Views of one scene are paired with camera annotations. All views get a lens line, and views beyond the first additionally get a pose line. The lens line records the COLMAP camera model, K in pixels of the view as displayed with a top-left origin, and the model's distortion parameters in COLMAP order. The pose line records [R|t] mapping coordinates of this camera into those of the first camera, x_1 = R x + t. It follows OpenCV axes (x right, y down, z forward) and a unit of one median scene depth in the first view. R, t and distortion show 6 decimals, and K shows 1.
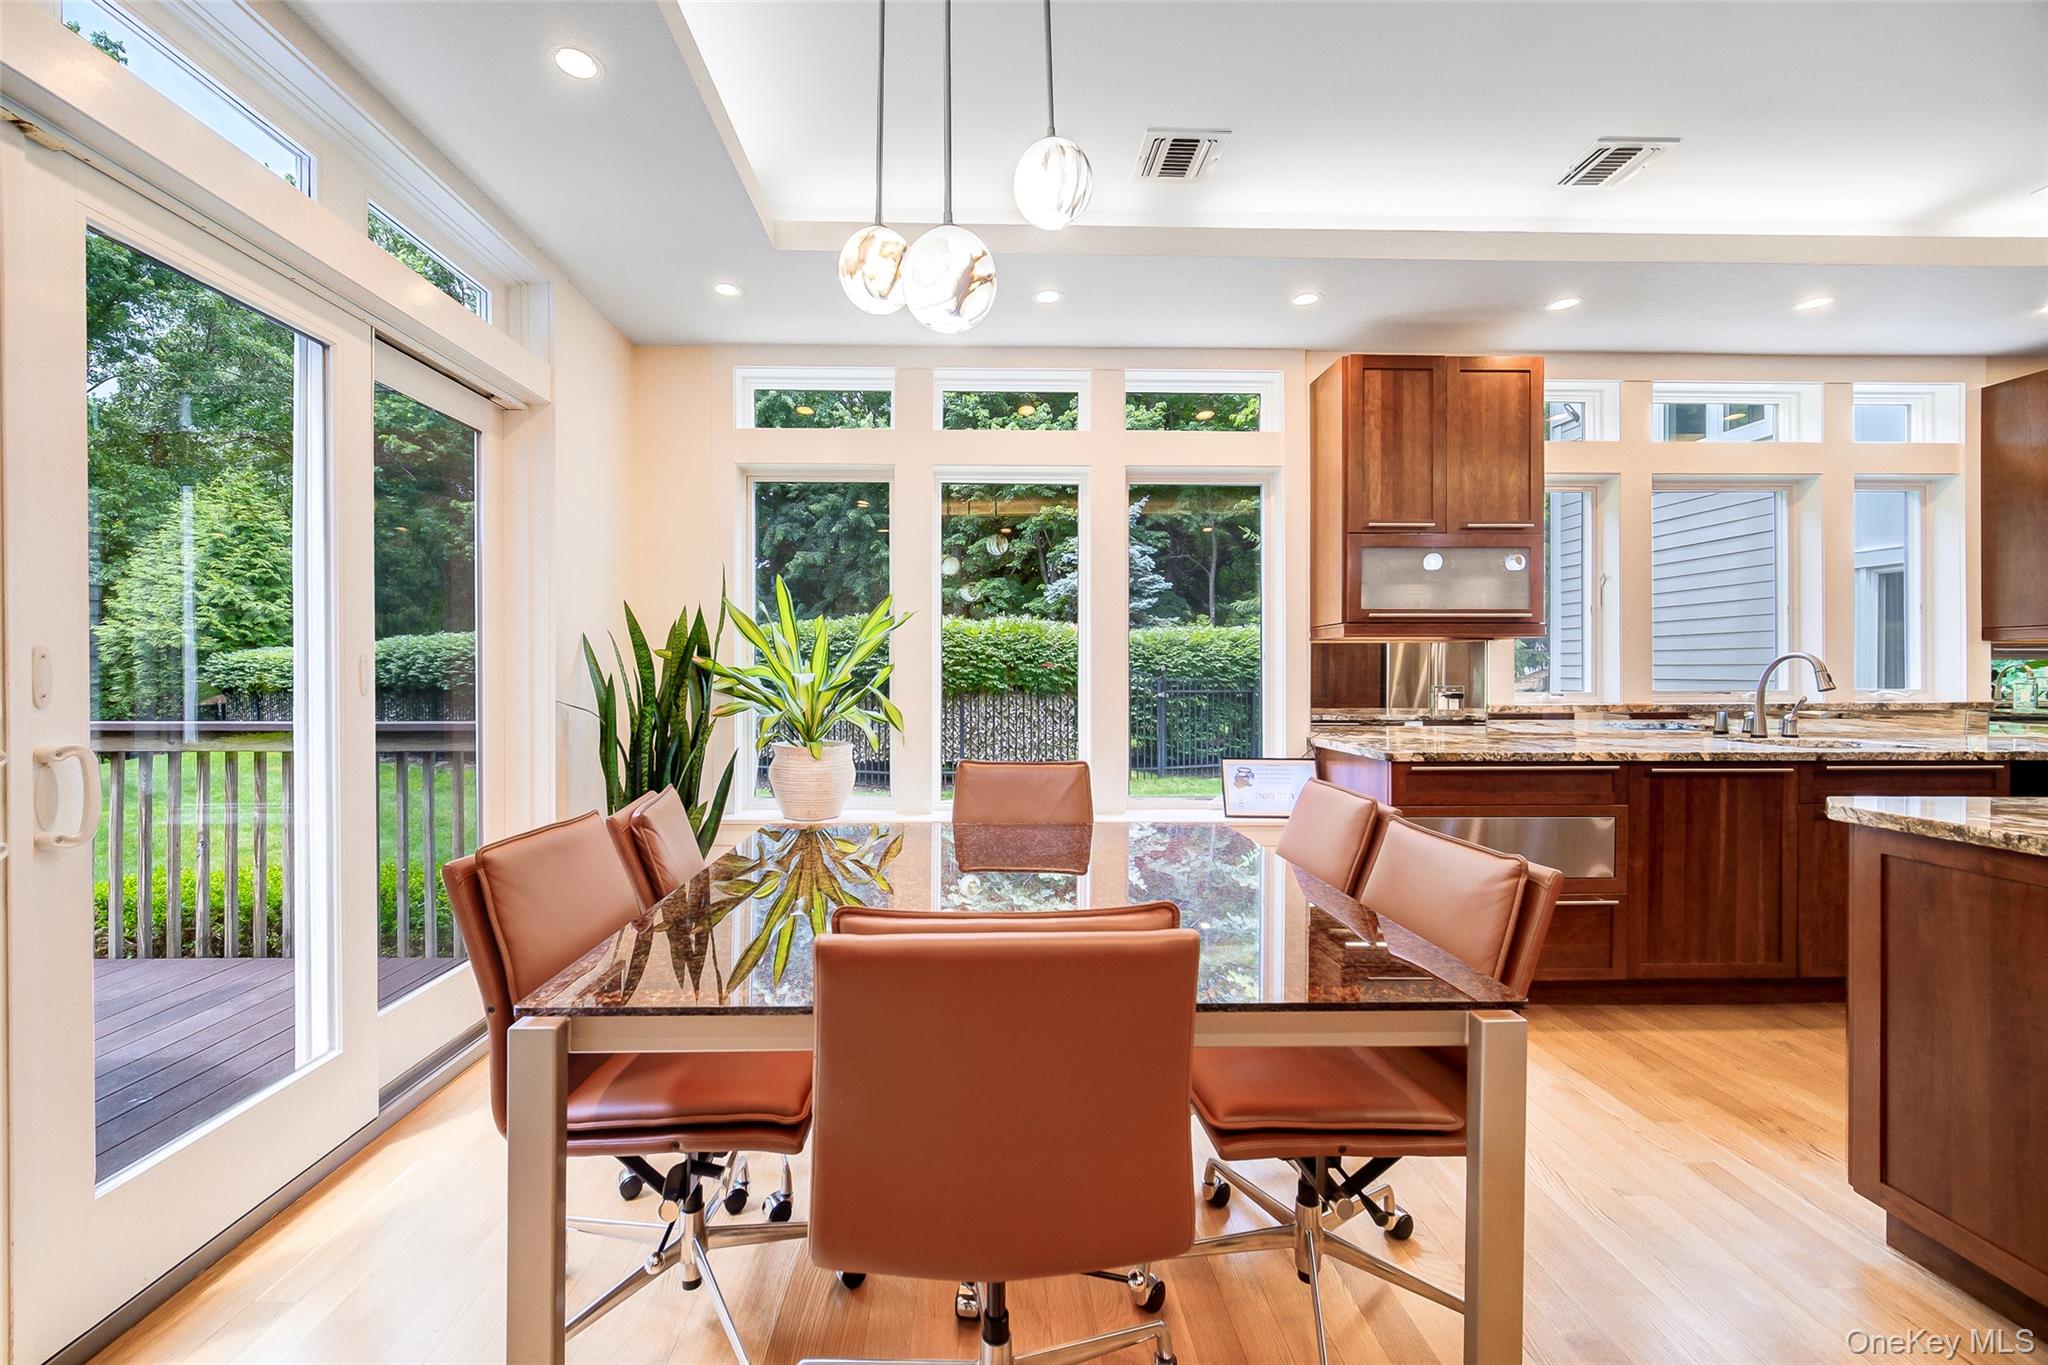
lens RADIAL K [[817.0, 0, 997.7], [0, 817.0, 679.2], [0, 0, 1]] dist [0.000526, -0.000030]
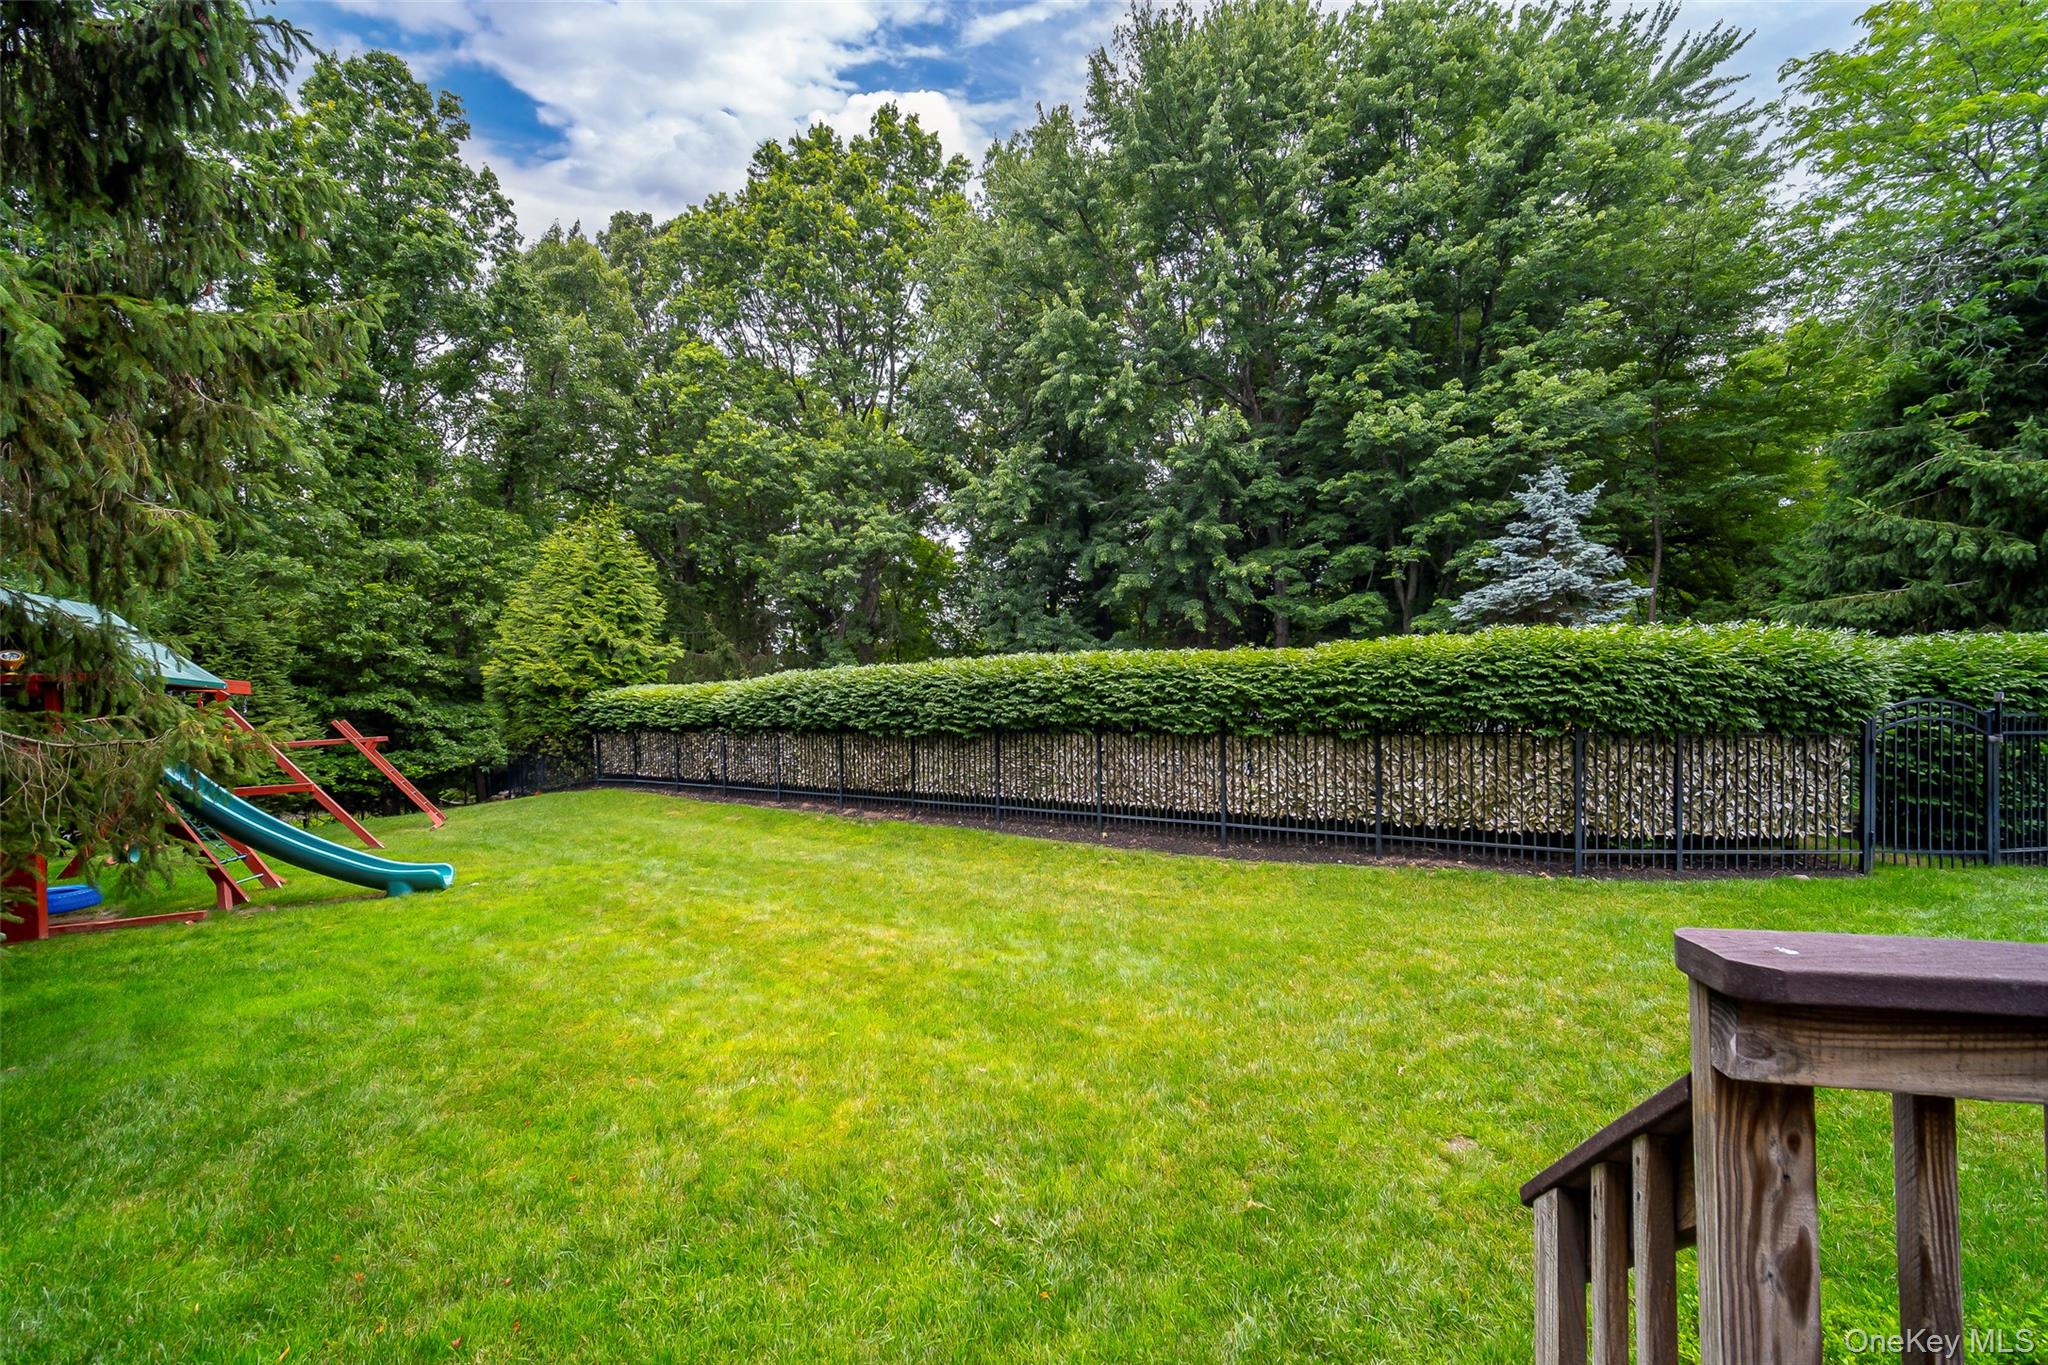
lens RADIAL K [[823.0, 0, 1021.3], [0, 823.0, 714.9], [0, 0, 1]] dist [0.001505, 0.000184]
pose [[0.980349, -0.005163, -0.197203, -0.293271], [0.005872, 0.999978, 0.003008, -0.003747], [0.197183, -0.004107, 0.980358, 0.147429]]
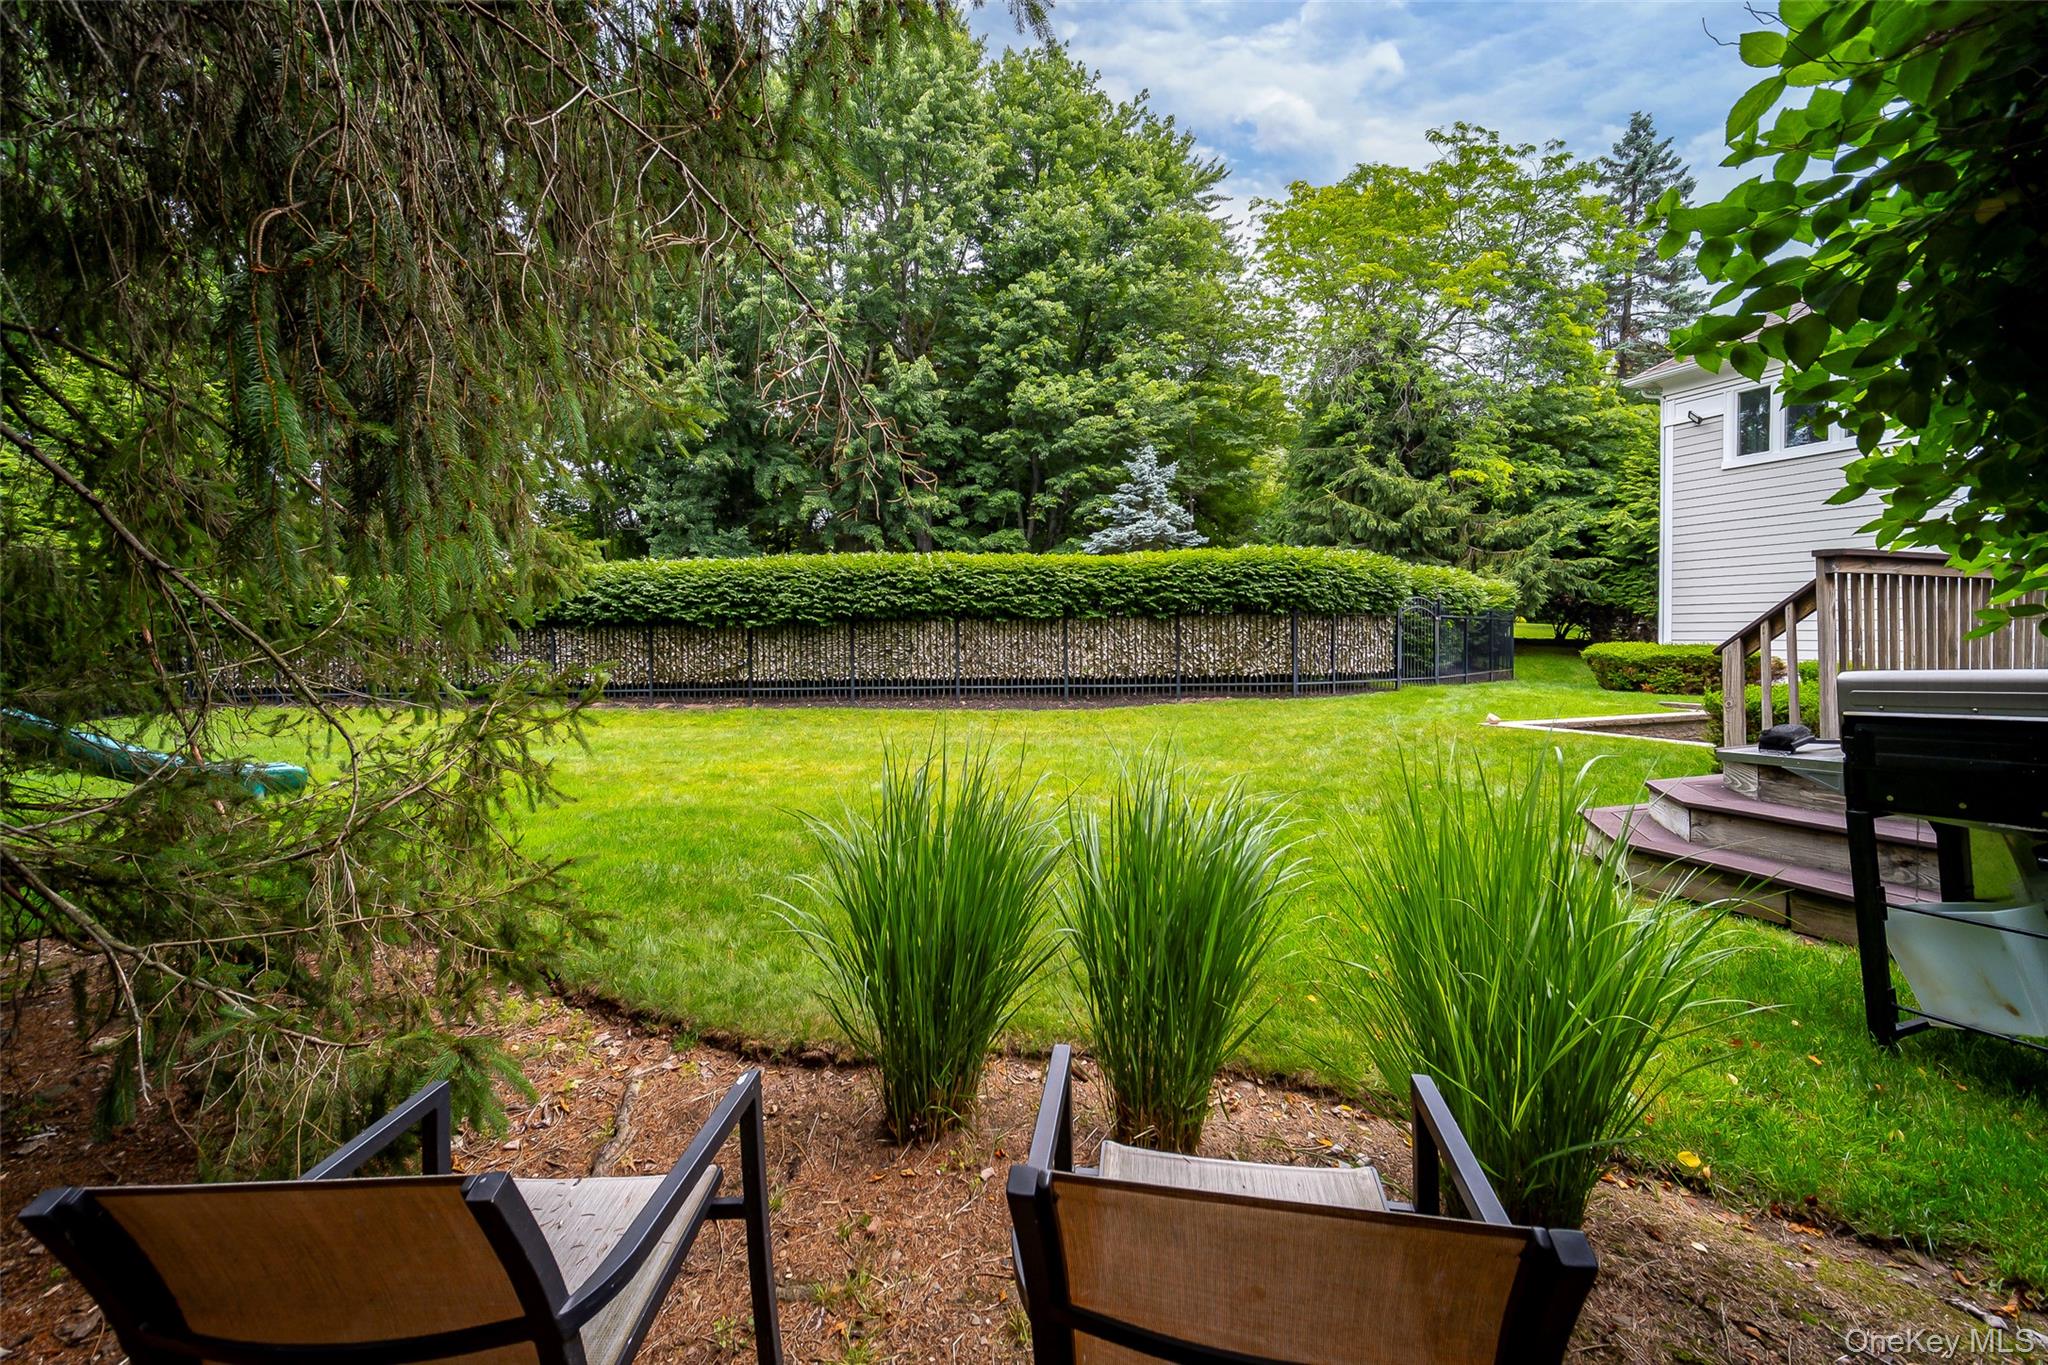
lens RADIAL K [[788.4, 0, 1011.8], [0, 788.4, 662.8], [0, 0, 1]] dist [0.001411, -0.000014]
pose [[0.938299, -0.018177, 0.345347, -0.569191], [0.009729, 0.999610, 0.026180, 0.034516], [-0.345688, -0.021205, 0.938110, 0.072287]]
